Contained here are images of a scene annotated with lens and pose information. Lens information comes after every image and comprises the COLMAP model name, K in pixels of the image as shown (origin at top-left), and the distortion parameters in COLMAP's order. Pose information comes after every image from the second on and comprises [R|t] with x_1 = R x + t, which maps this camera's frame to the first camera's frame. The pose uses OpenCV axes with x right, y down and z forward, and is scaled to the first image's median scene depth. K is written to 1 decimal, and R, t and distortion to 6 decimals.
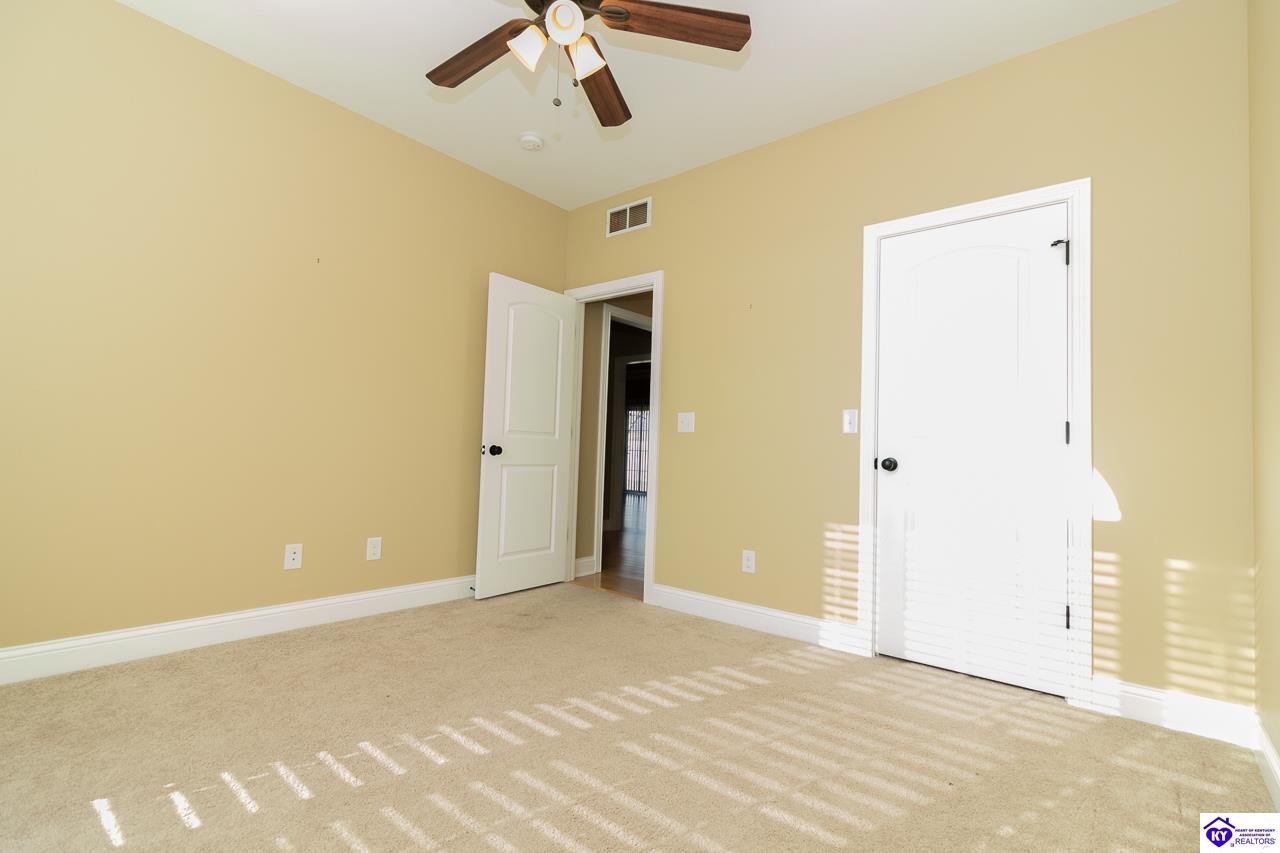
lens RADIAL K [[592.5, 0, 635.0], [0, 592.5, 421.5], [0, 0, 1]] dist [0.003891, 0.000463]
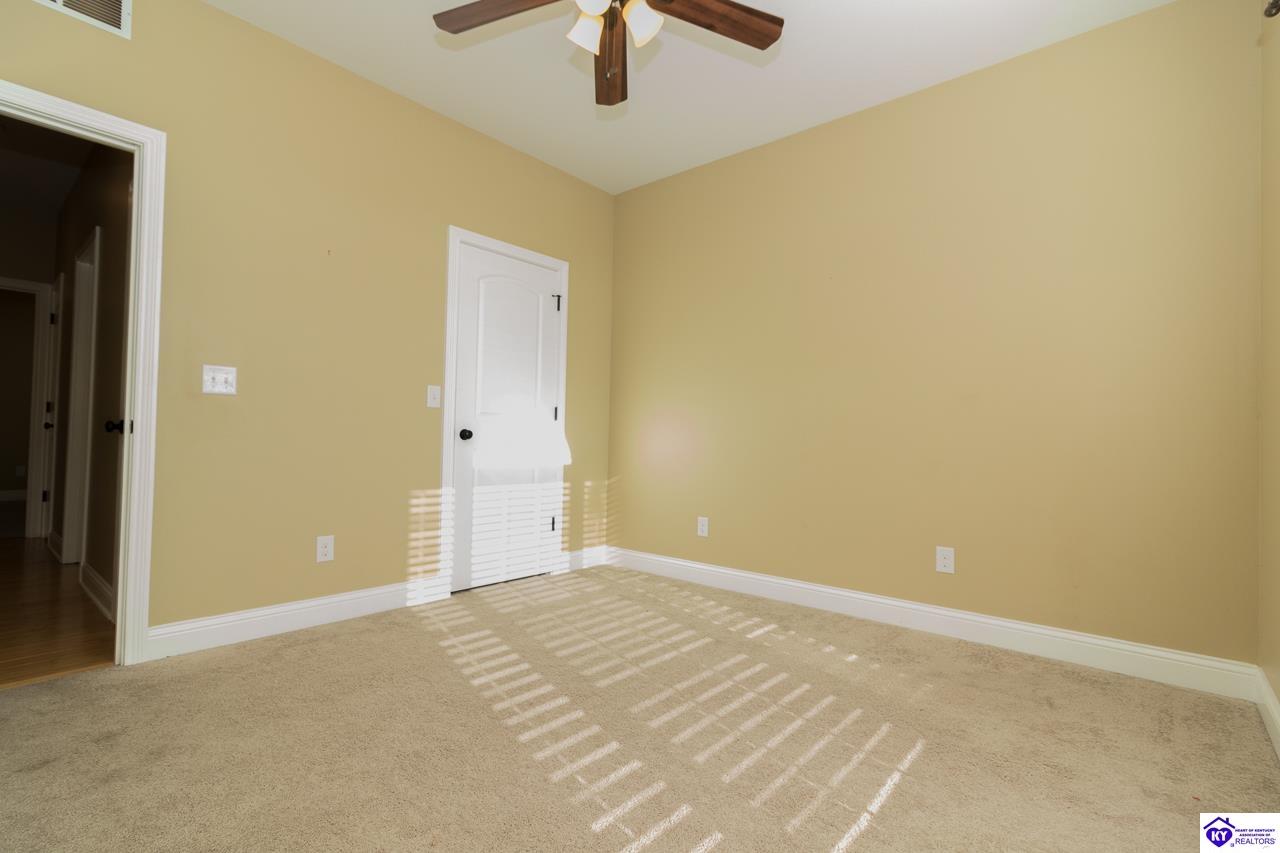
lens RADIAL K [[592.5, 0, 642.0], [0, 592.5, 426.4], [0, 0, 1]] dist [0.003891, 0.000463]
pose [[0.016768, -0.011509, 0.999793, -0.801590], [-0.074821, 0.997116, 0.012733, 0.013699], [-0.997056, -0.075019, 0.015858, 0.644053]]
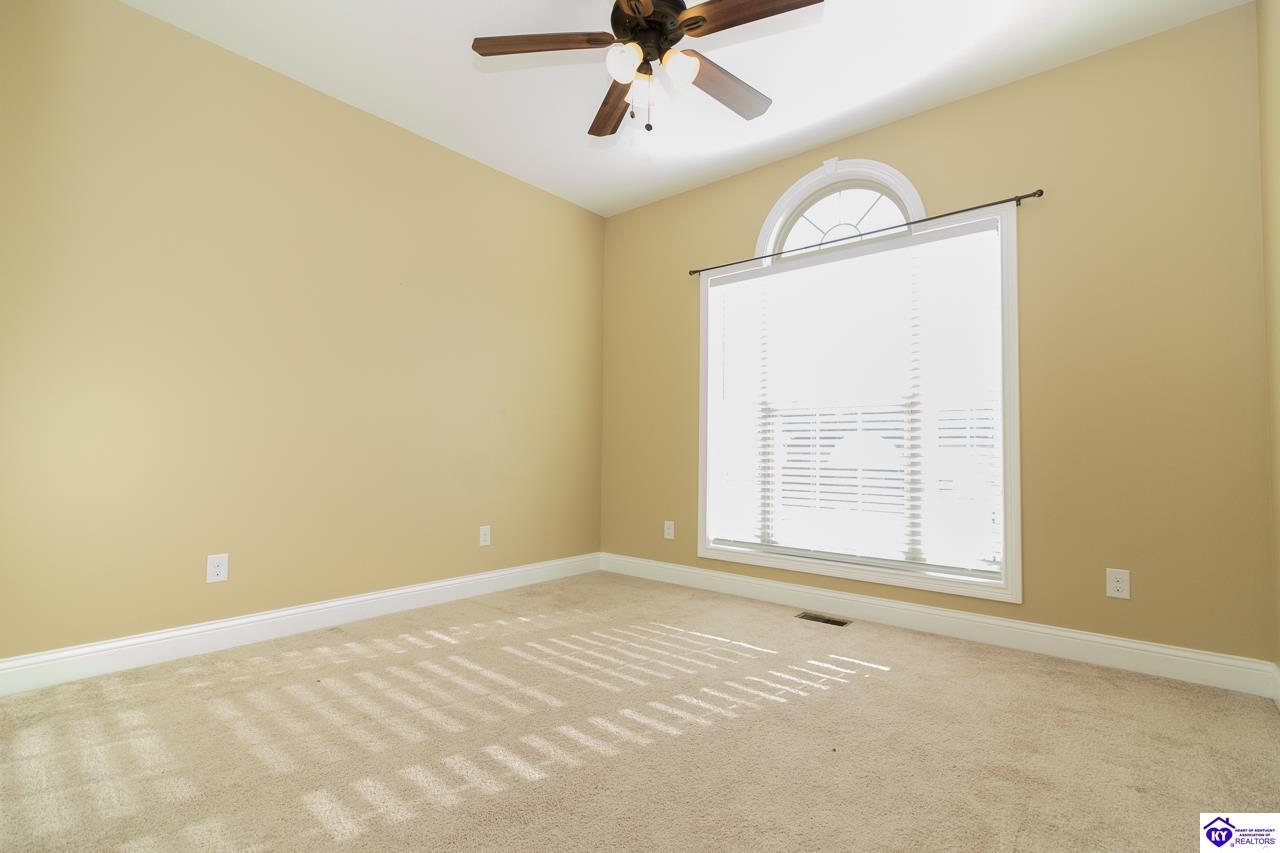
lens RADIAL K [[592.5, 0, 635.9], [0, 592.5, 424.8], [0, 0, 1]] dist [0.003891, 0.000463]
pose [[-0.998858, -0.044803, 0.016594, -0.105586], [-0.046198, 0.994273, -0.096367, 0.083531], [-0.012182, -0.097024, -0.995208, 1.484604]]
